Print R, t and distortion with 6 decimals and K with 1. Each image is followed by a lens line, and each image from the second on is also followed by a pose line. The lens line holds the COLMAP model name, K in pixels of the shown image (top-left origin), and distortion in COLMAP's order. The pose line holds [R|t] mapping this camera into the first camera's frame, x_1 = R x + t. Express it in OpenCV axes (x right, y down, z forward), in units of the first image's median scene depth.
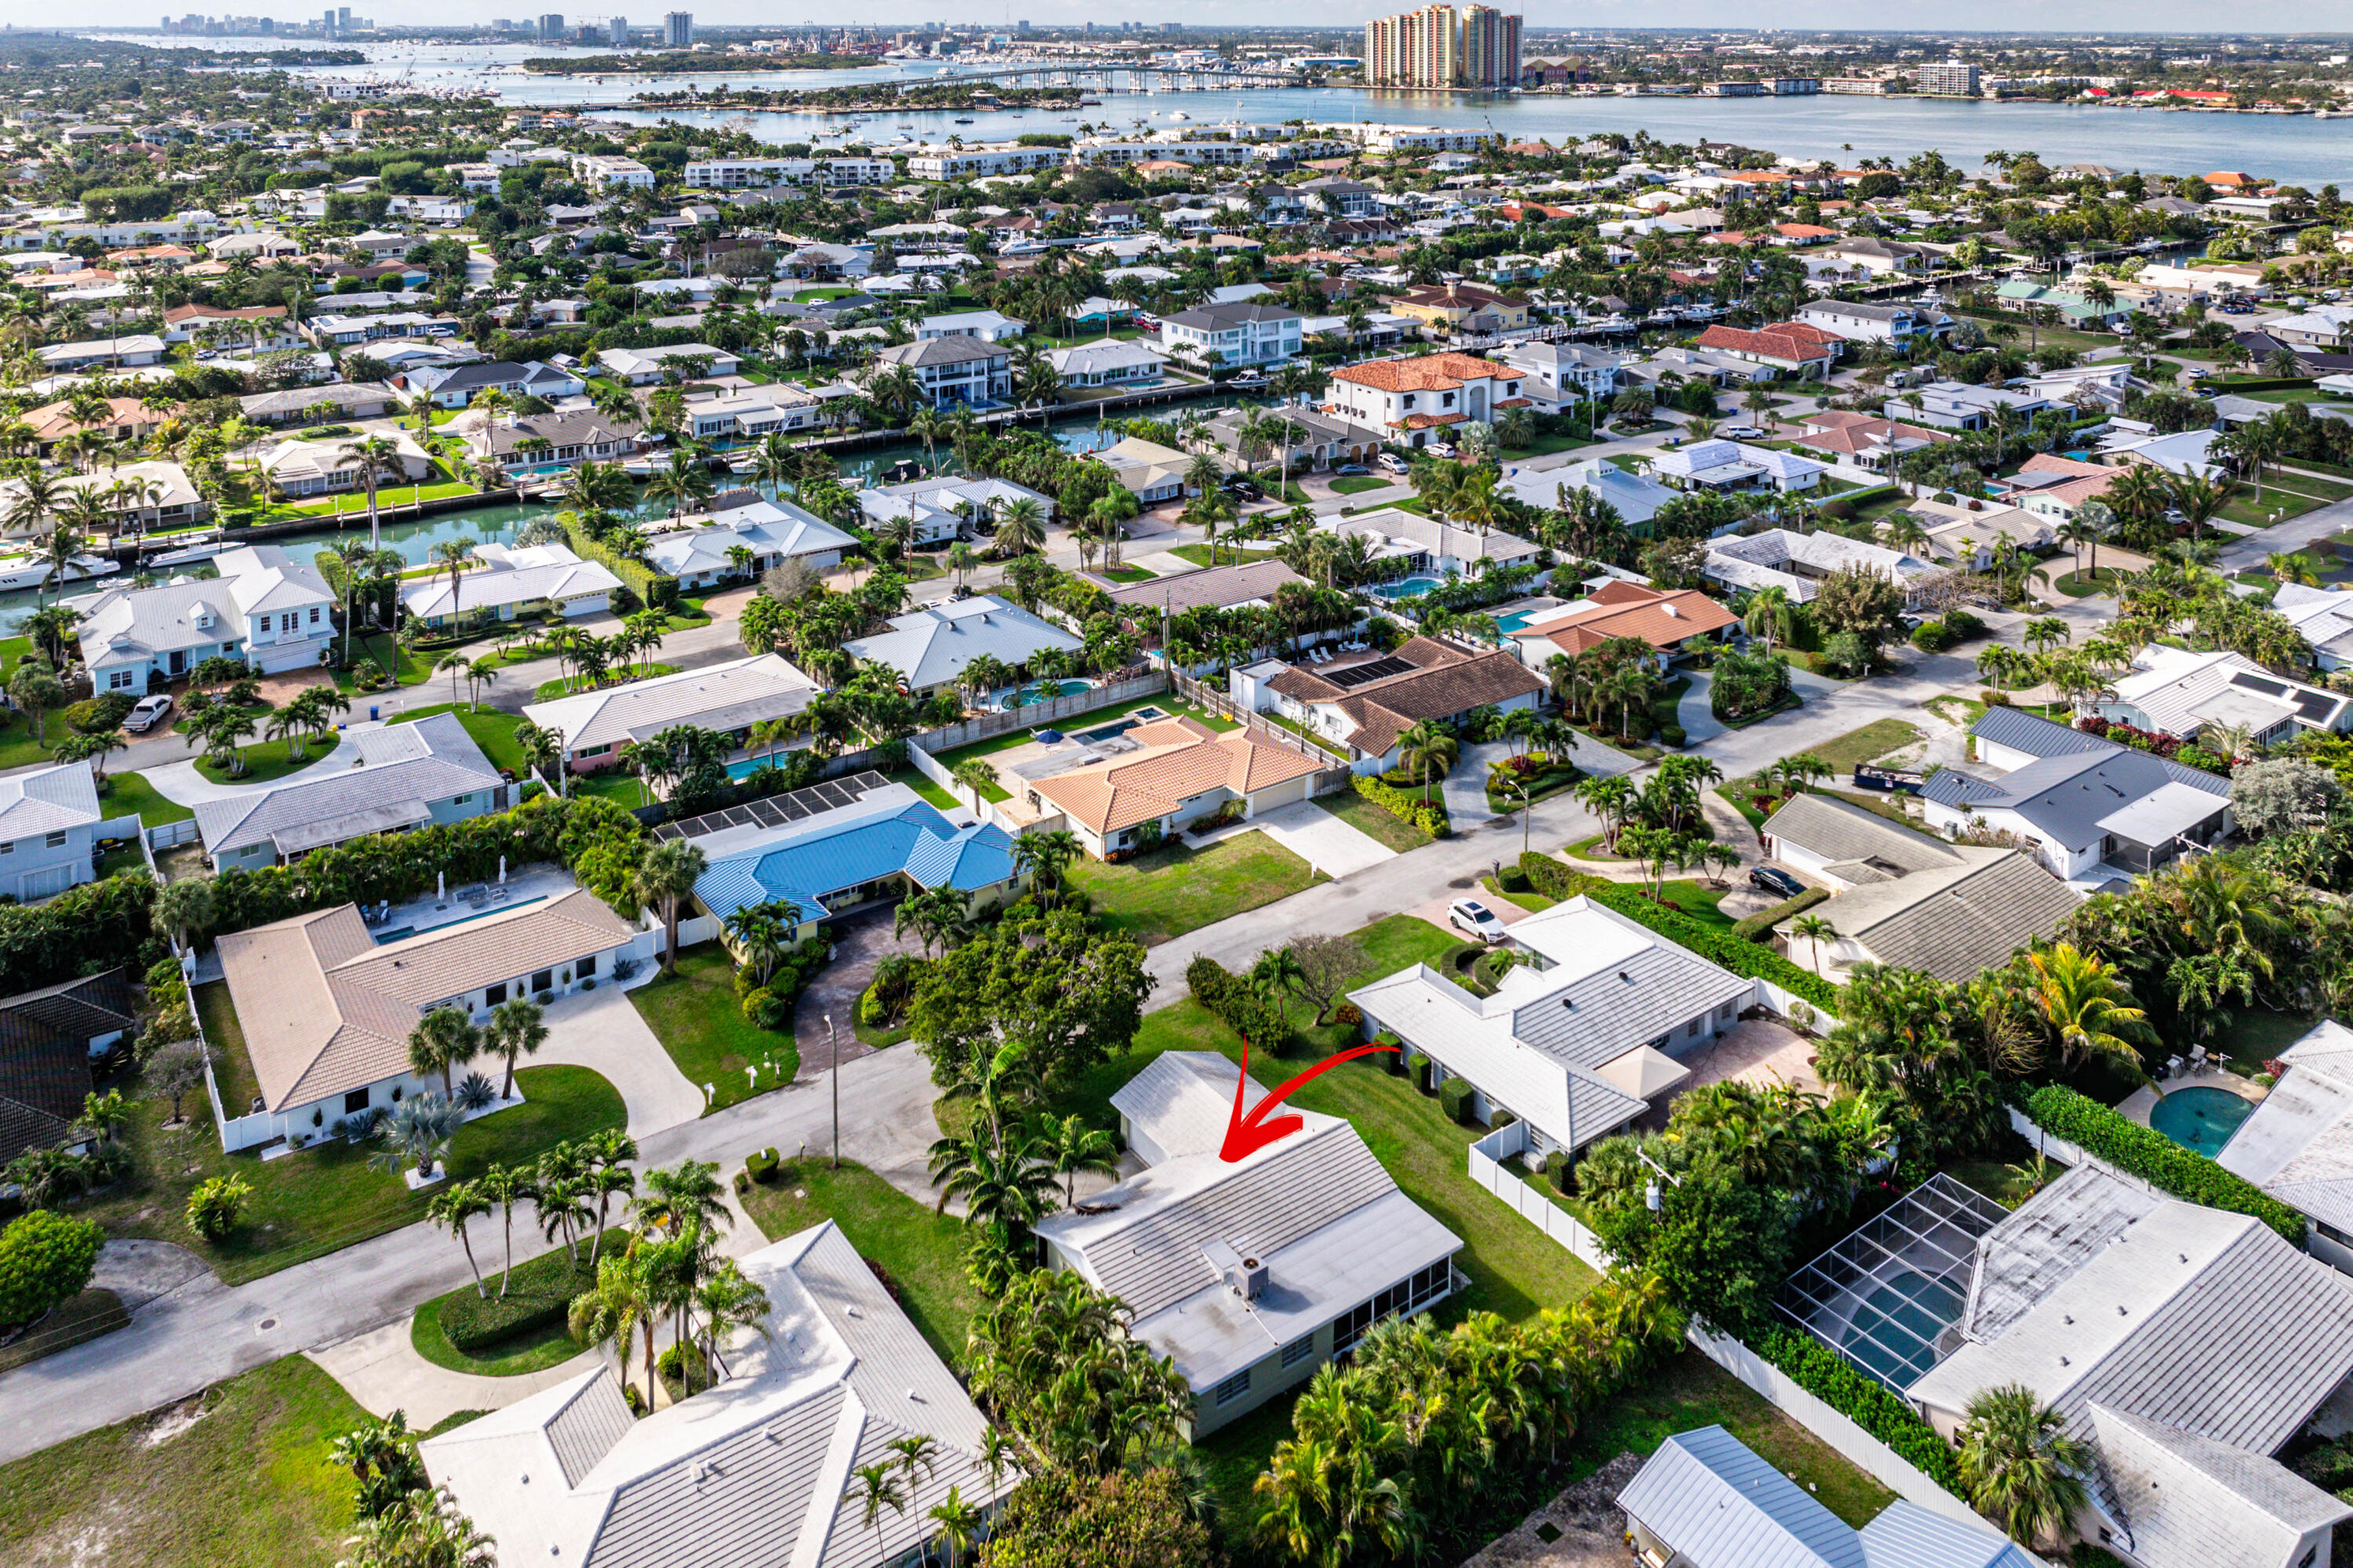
lens RADIAL K [[1575.4, 0, 1176.5], [0, 1575.4, 784.0], [0, 0, 1]] dist [-0.016178, 0.001159]
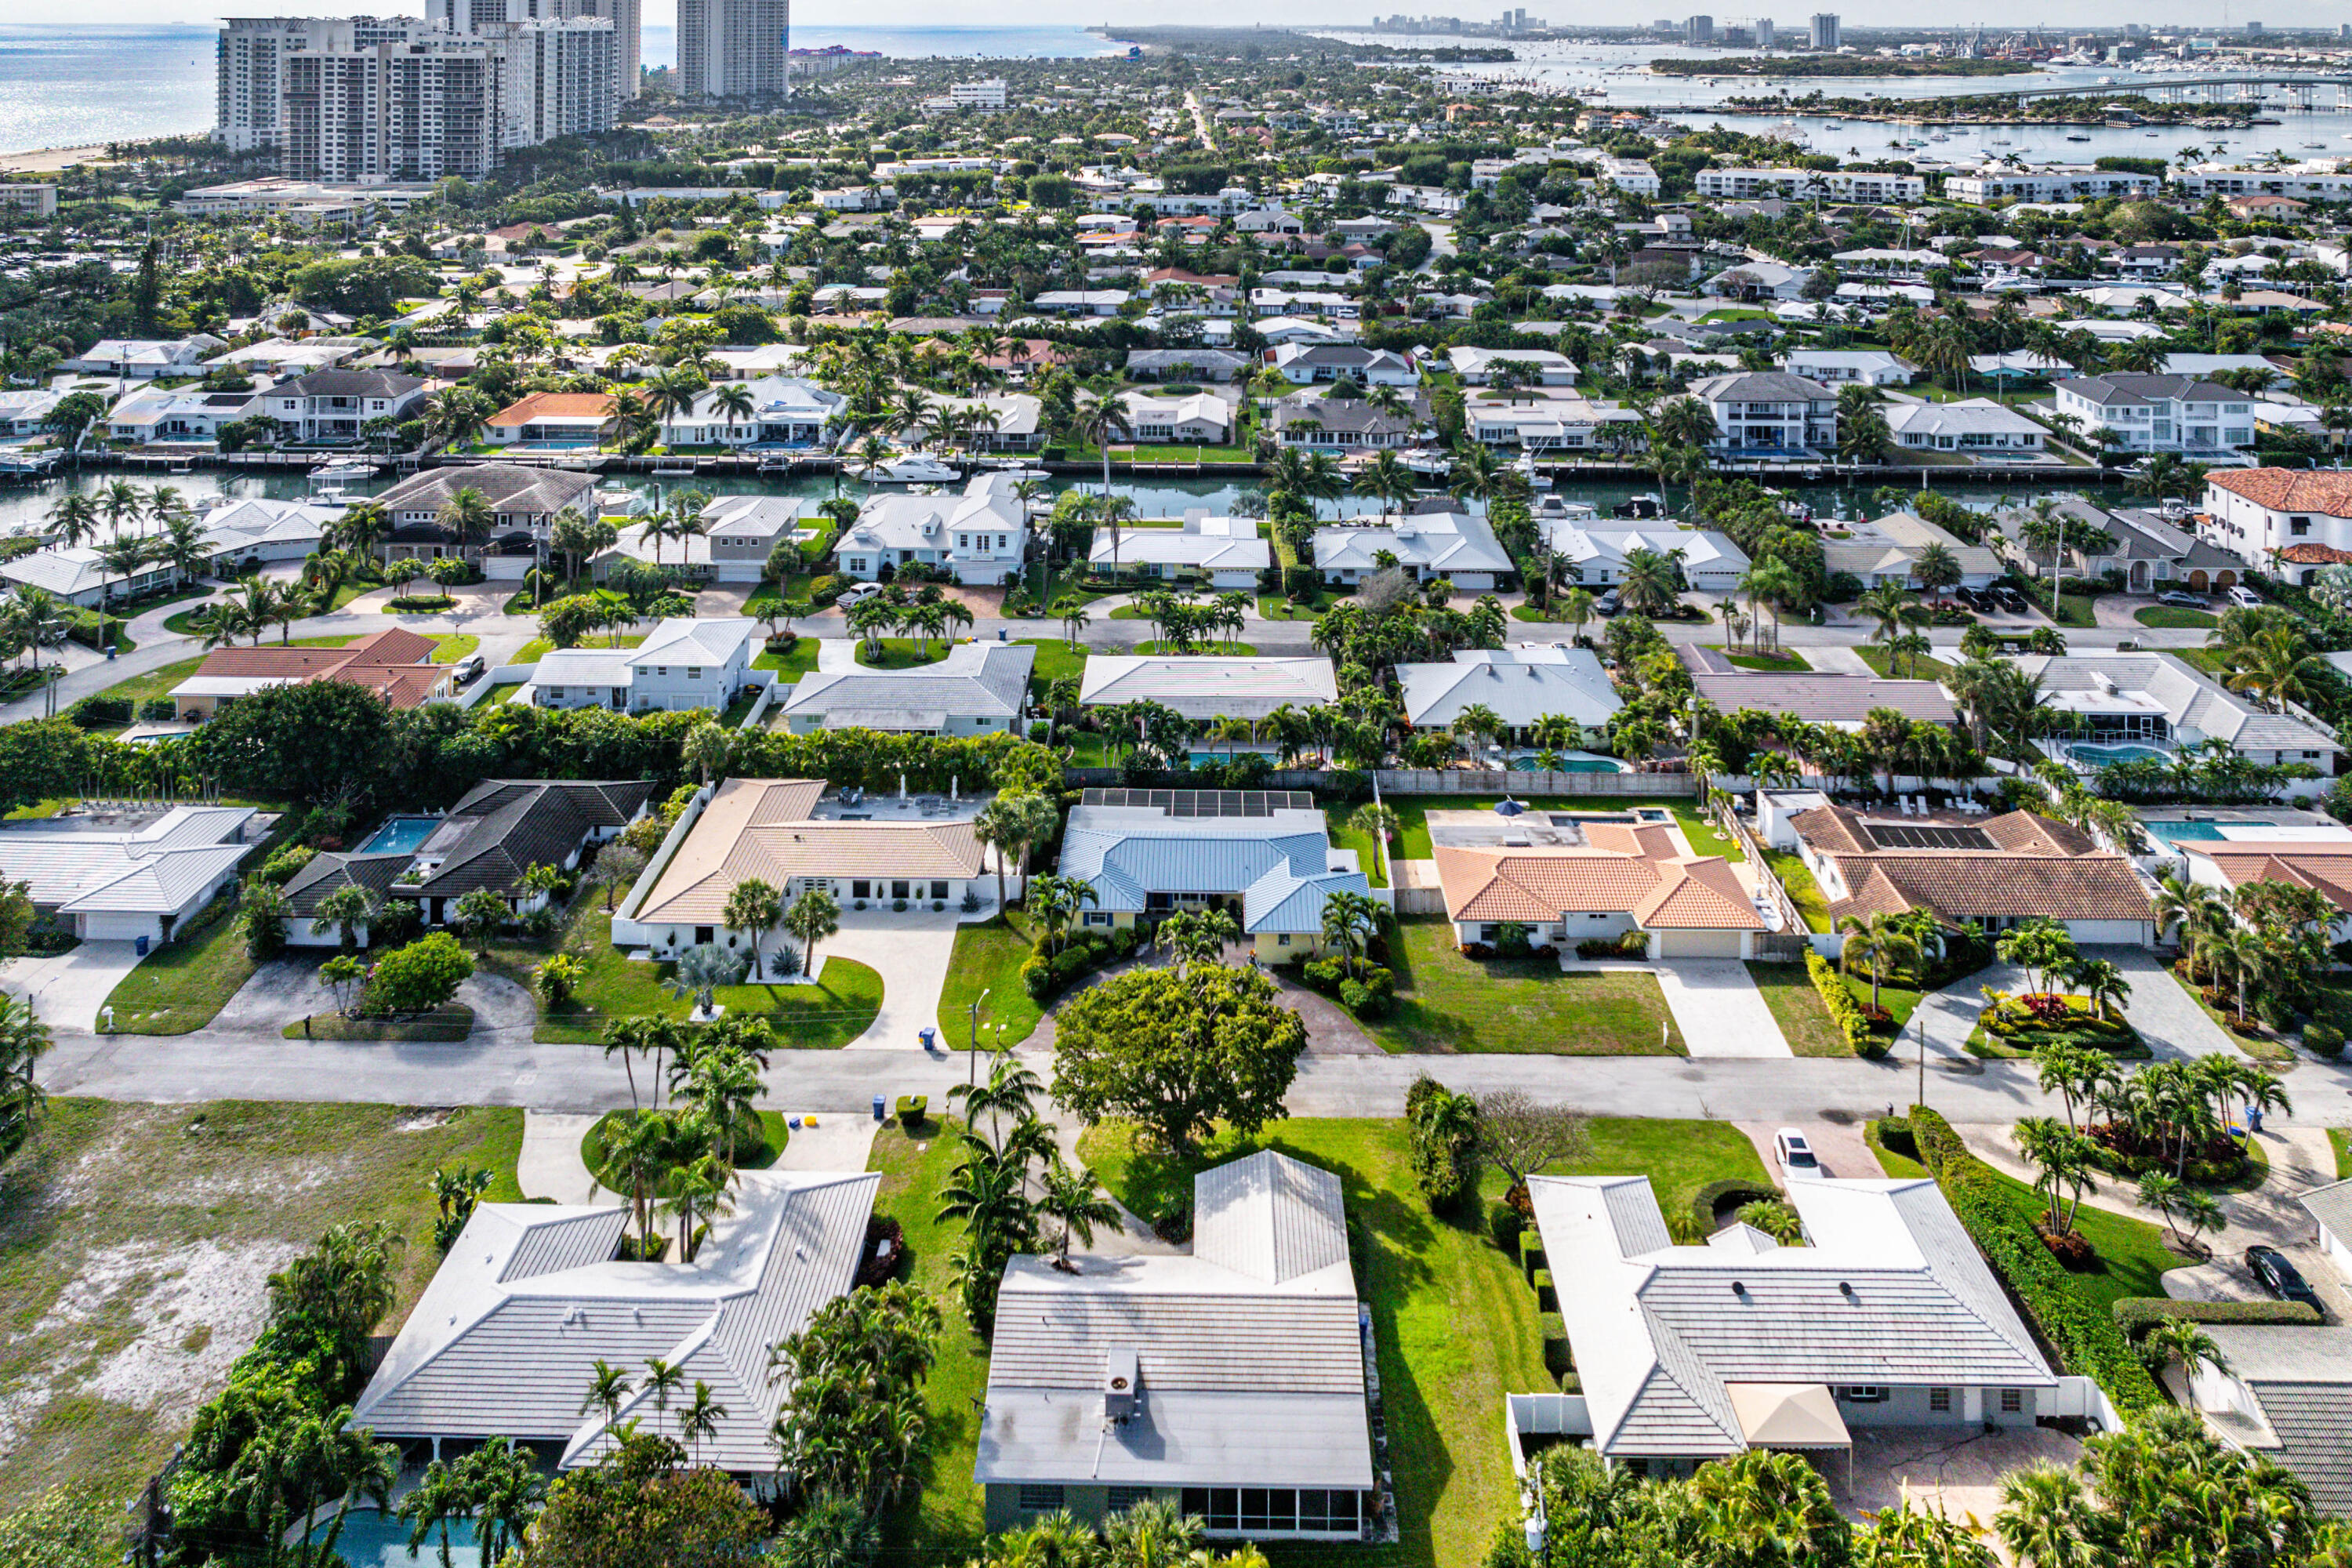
lens RADIAL K [[1674.8, 0, 1179.2], [0, 1674.8, 697.1], [0, 0, 1]] dist [-0.014872, 0.020029]
pose [[0.798645, 0.222748, -0.559061, 0.168596], [-0.260754, 0.965329, 0.012119, -0.031171], [0.542377, 0.136099, 0.829038, 0.053961]]
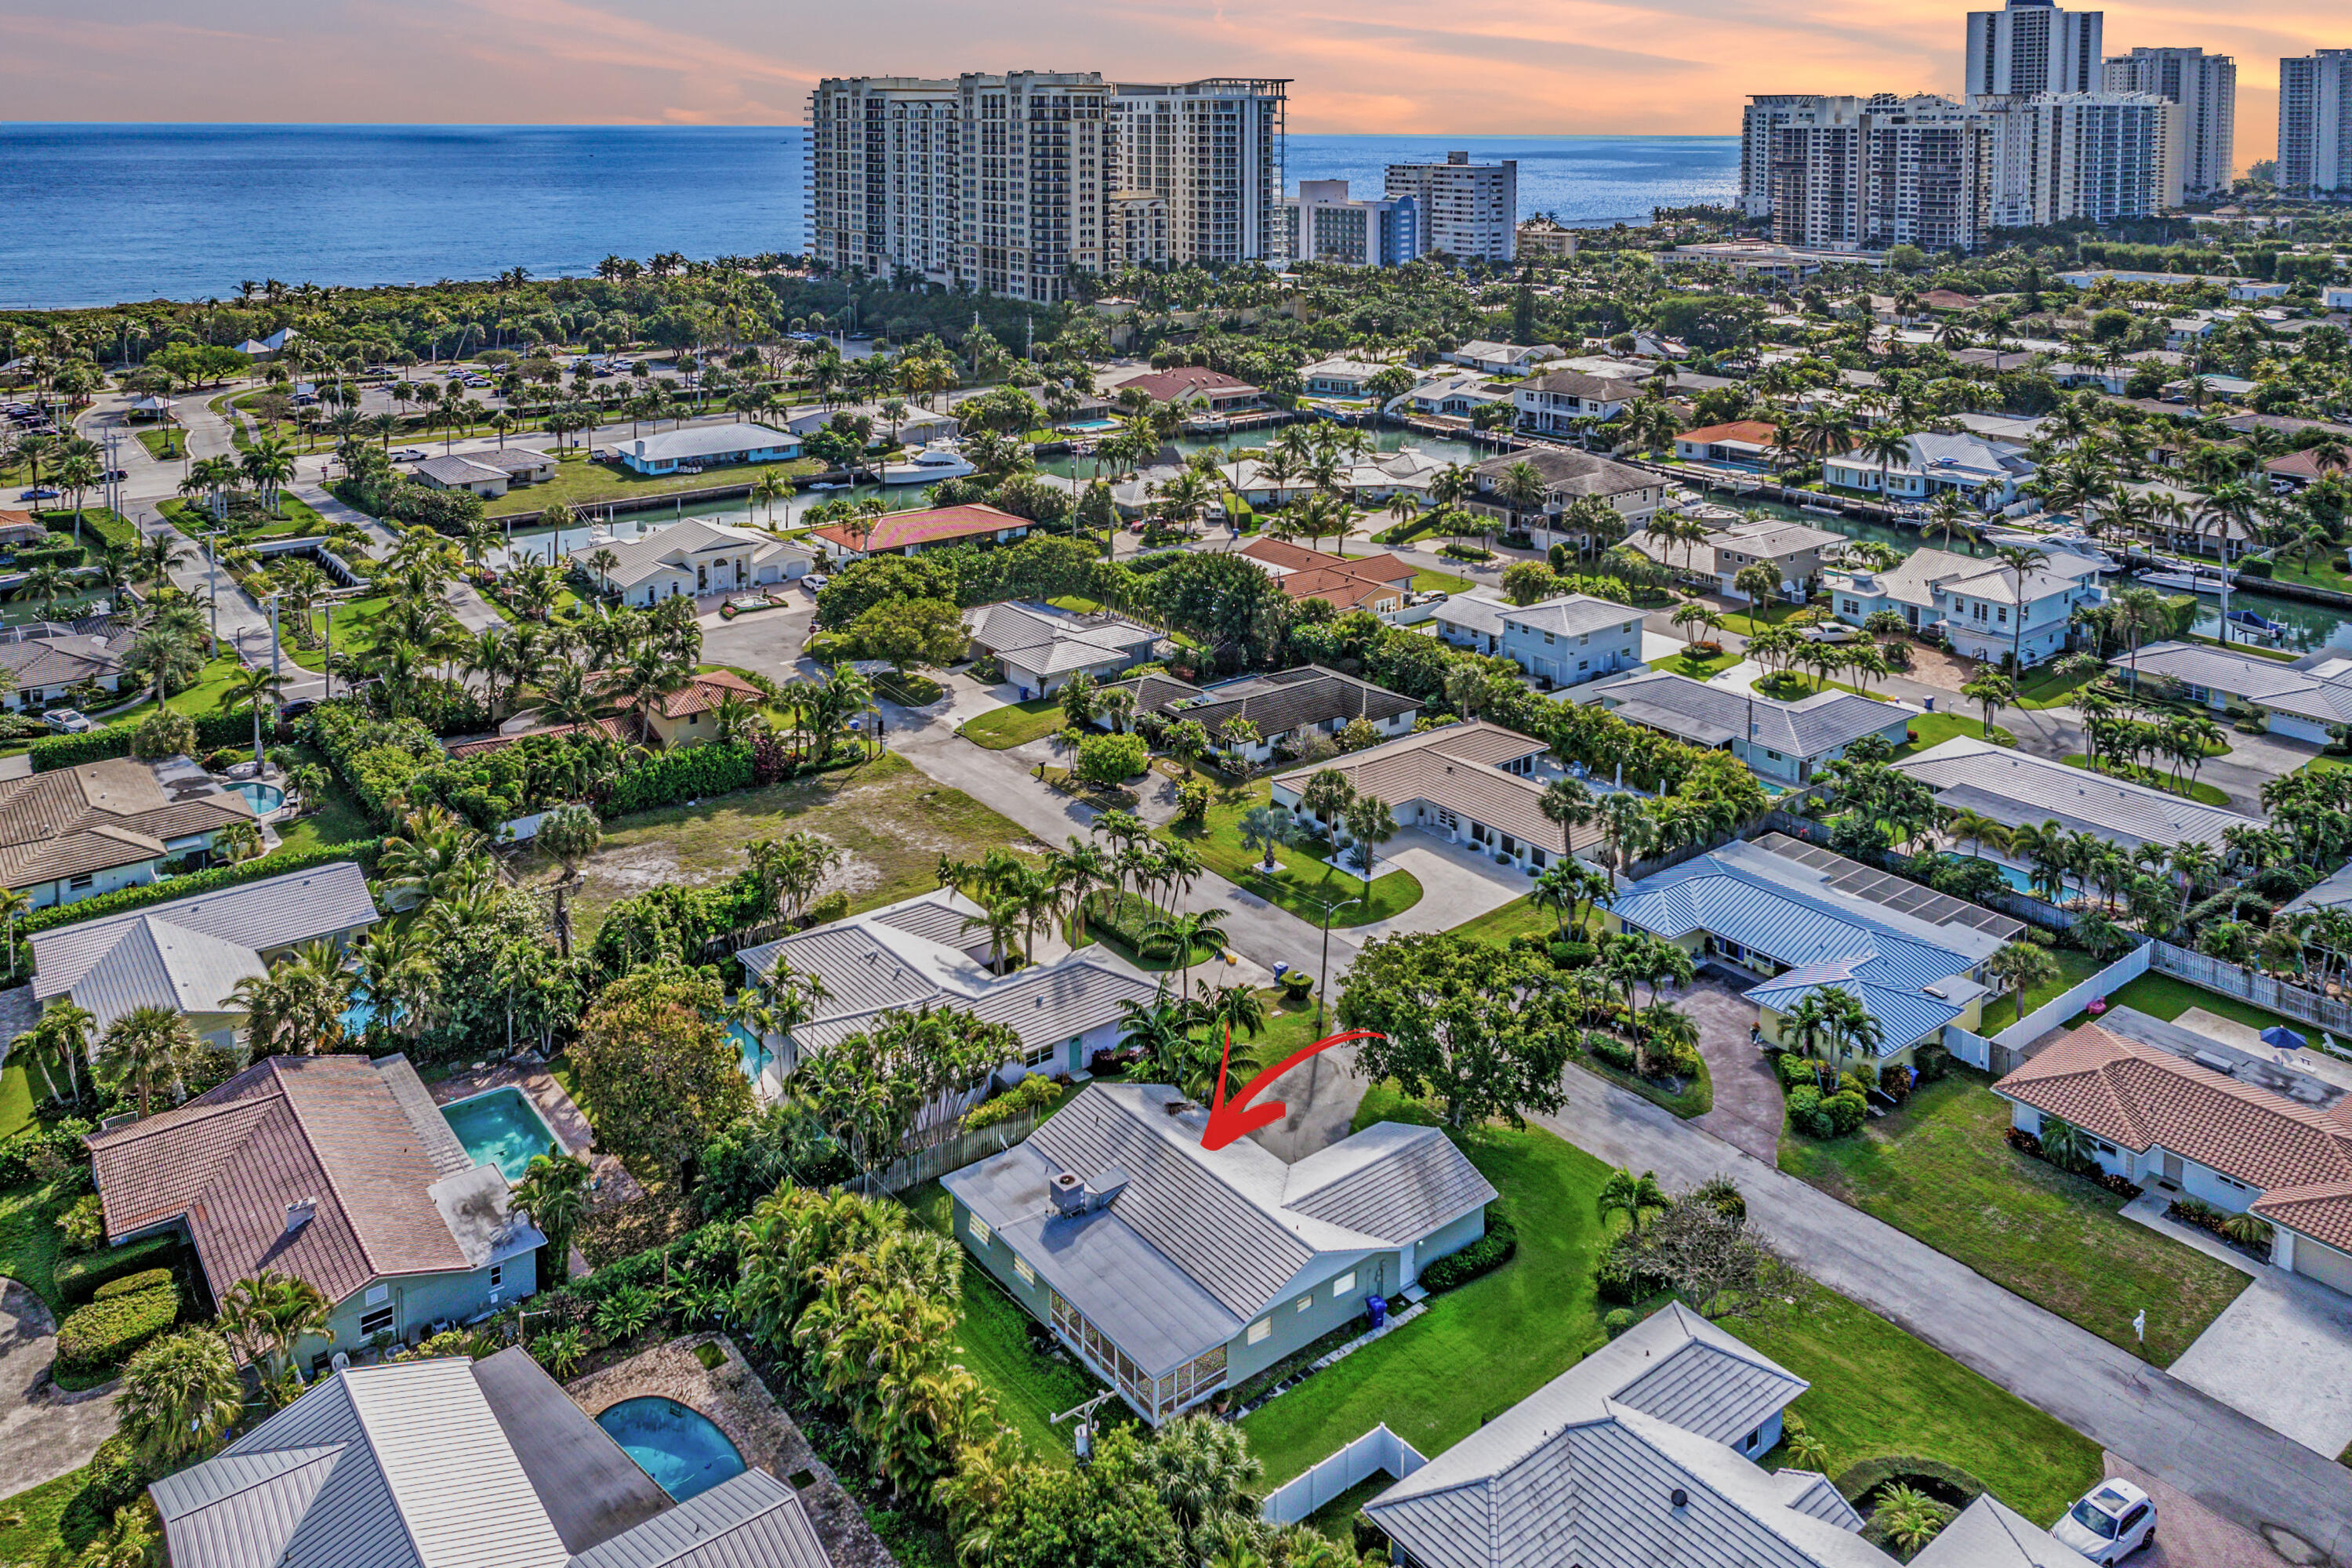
lens RADIAL K [[1541.8, 0, 1176.0], [0, 1541.8, 784.0], [0, 0, 1]] dist [0.002220, 0.003480]
pose [[0.052893, 0.391164, -0.918800, 0.267401], [-0.430049, 0.839319, 0.332569, -0.080320], [0.901255, 0.377538, 0.212614, 0.231401]]
